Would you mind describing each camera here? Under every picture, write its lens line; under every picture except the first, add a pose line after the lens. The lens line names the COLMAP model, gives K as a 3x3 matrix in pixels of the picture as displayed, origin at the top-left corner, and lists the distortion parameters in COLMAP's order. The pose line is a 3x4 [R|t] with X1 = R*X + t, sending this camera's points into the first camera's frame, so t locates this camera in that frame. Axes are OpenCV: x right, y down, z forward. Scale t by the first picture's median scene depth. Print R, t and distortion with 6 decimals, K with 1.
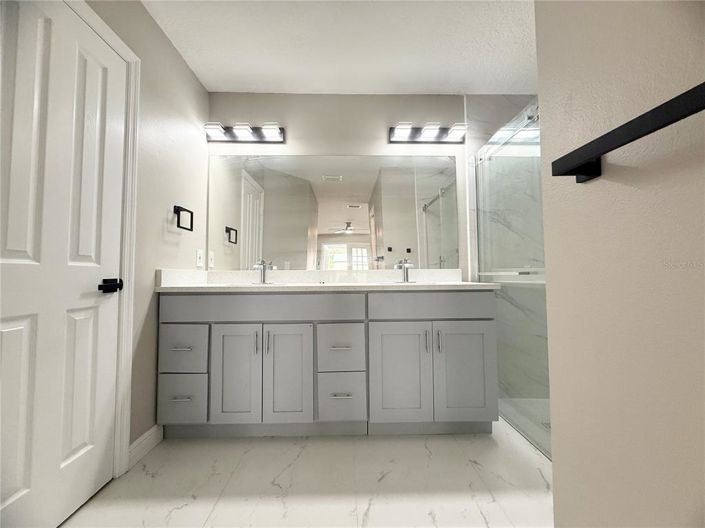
lens RADIAL K [[279.5, 0, 354.8], [0, 279.5, 262.7], [0, 0, 1]] dist [-0.000187, -0.000040]
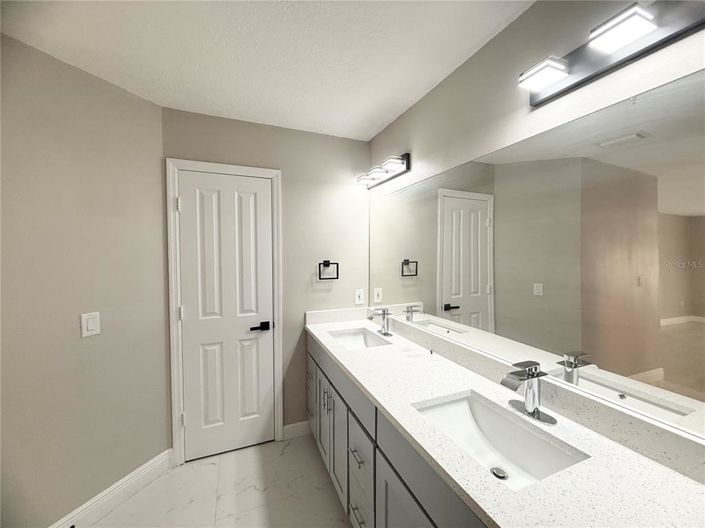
lens RADIAL K [[279.5, 0, 345.1], [0, 279.5, 259.3], [0, 0, 1]] dist [-0.000187, -0.000040]
pose [[0.329611, 0.037442, -0.943374, 0.613456], [0.038681, 0.997839, 0.053119, -0.284590], [0.943324, -0.053999, 0.327450, 0.699108]]
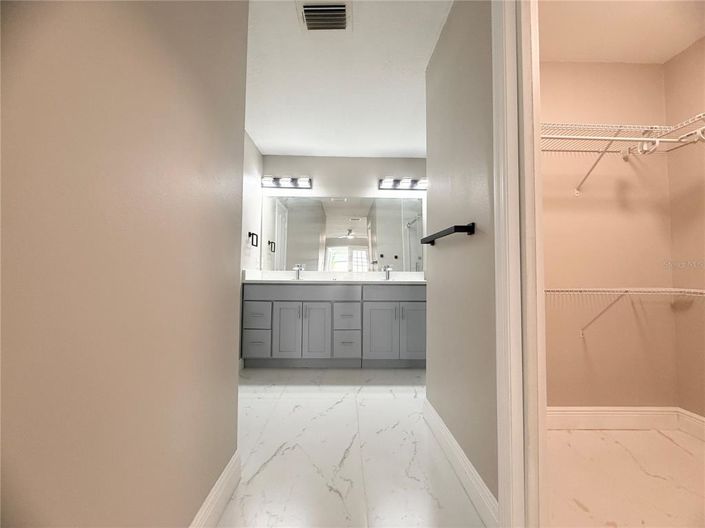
lens RADIAL K [[279.5, 0, 348.9], [0, 279.5, 263.3], [0, 0, 1]] dist [-0.000187, -0.000040]
pose [[0.999664, 0.015884, -0.020507, -0.006468], [-0.015783, 0.999862, 0.005103, -0.034337], [0.020586, -0.004778, 0.999777, -0.698374]]
